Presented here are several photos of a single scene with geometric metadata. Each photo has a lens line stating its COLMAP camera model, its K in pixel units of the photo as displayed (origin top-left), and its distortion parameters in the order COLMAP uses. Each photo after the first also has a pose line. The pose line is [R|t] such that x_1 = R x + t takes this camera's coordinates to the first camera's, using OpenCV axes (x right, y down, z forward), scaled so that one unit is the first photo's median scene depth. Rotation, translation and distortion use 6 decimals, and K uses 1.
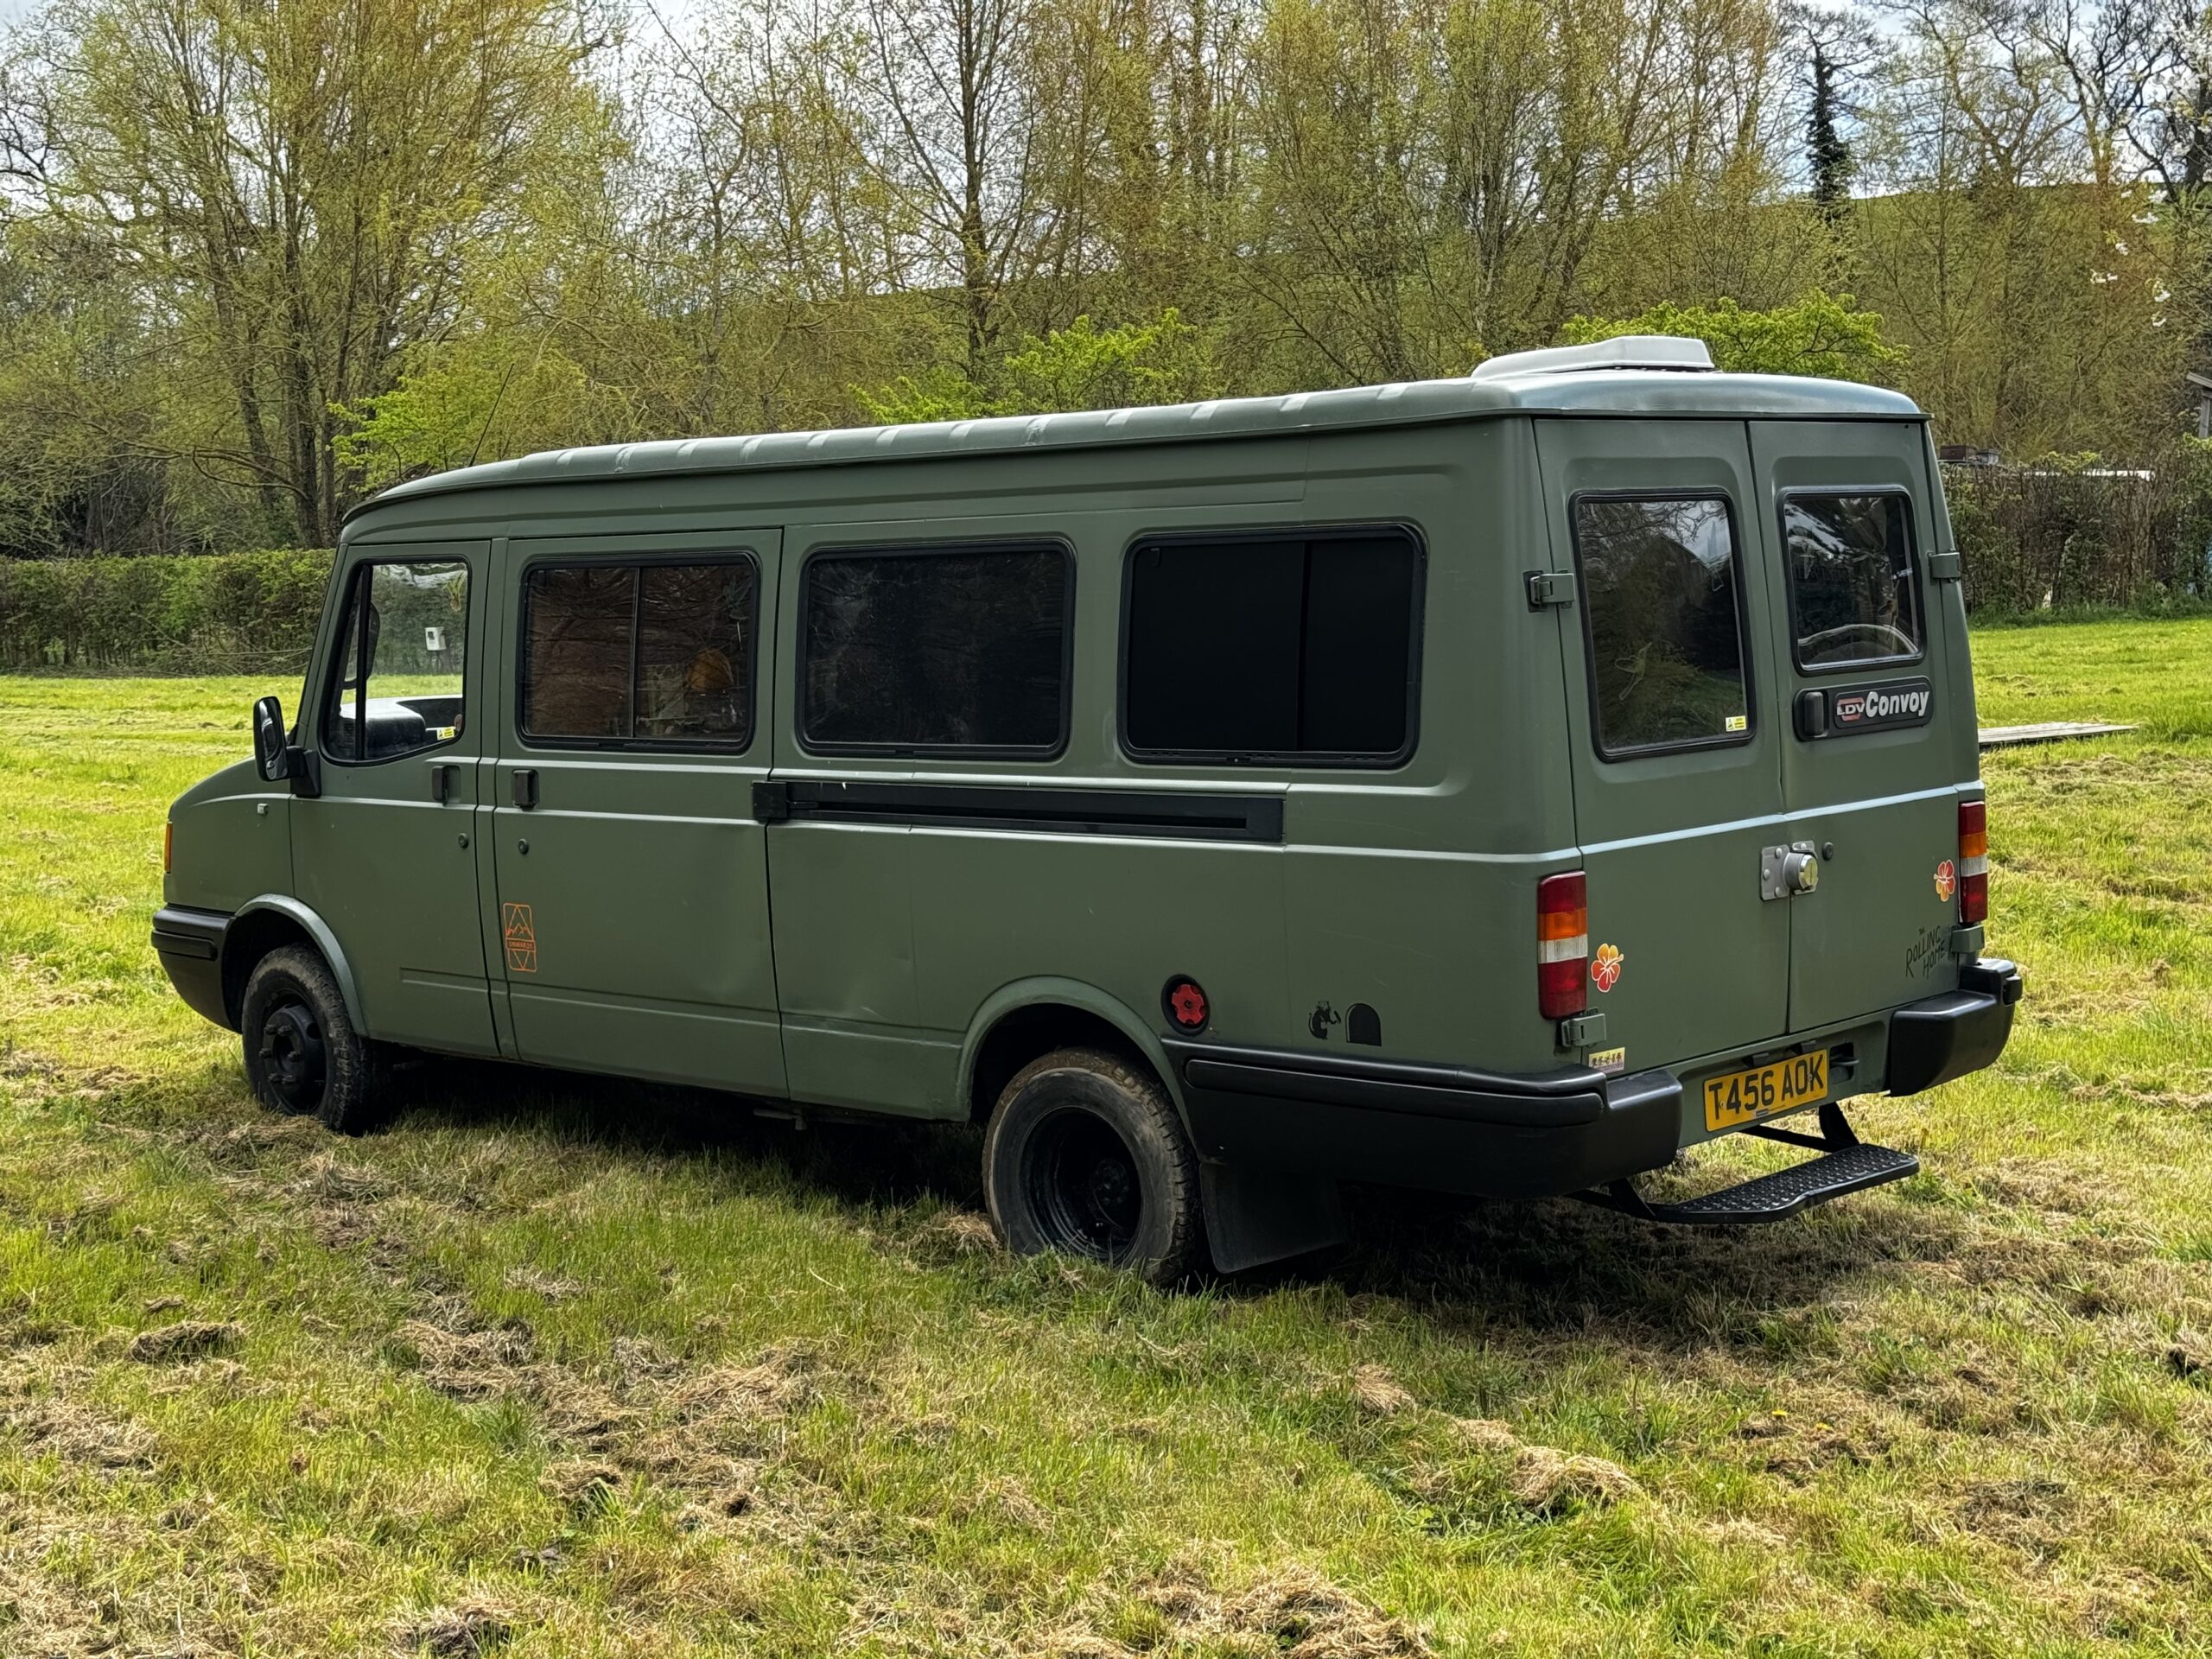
lens RADIAL K [[3035.7, 0, 1106.0], [0, 3035.7, 829.5], [0, 0, 1]] dist [0.117745, -0.003309]
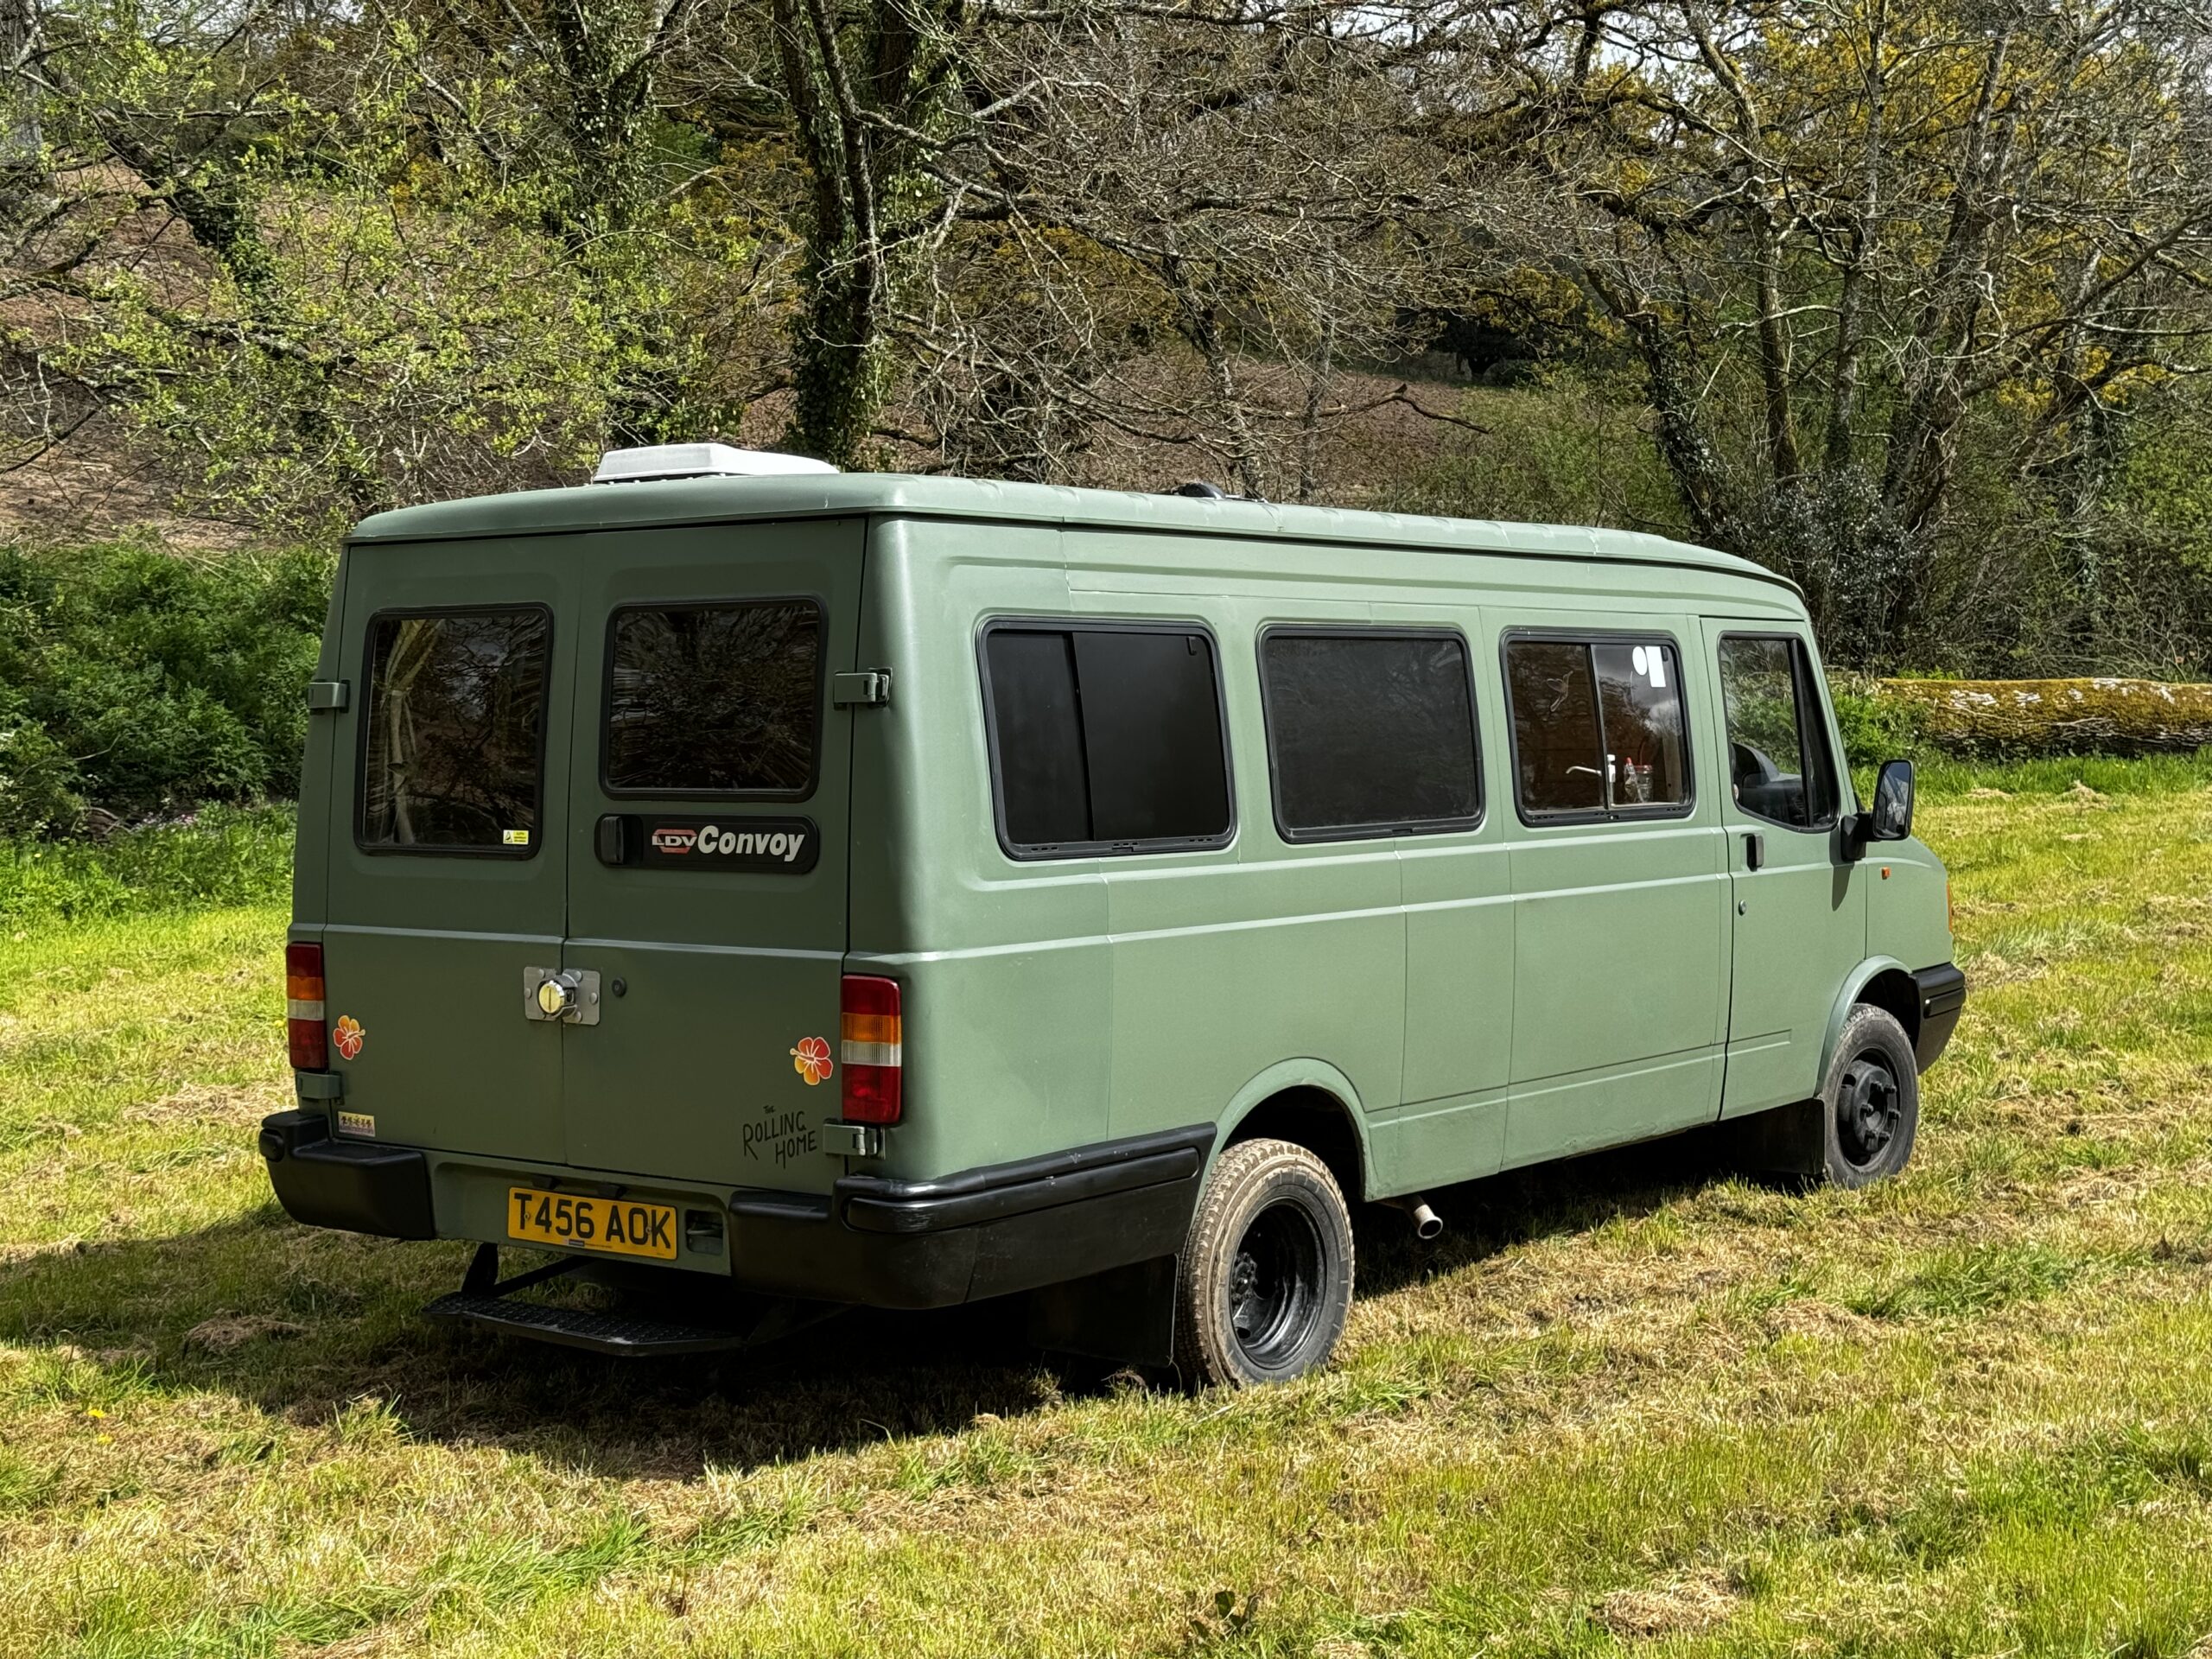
lens RADIAL K [[3035.7, 0, 1106.0], [0, 3035.7, 829.5], [0, 0, 1]] dist [0.117745, -0.003309]
pose [[0.103091, 0.078233, -0.991591, 1.174660], [-0.080678, 0.994275, 0.070057, -0.118541], [0.991395, 0.072777, 0.108812, 1.043545]]
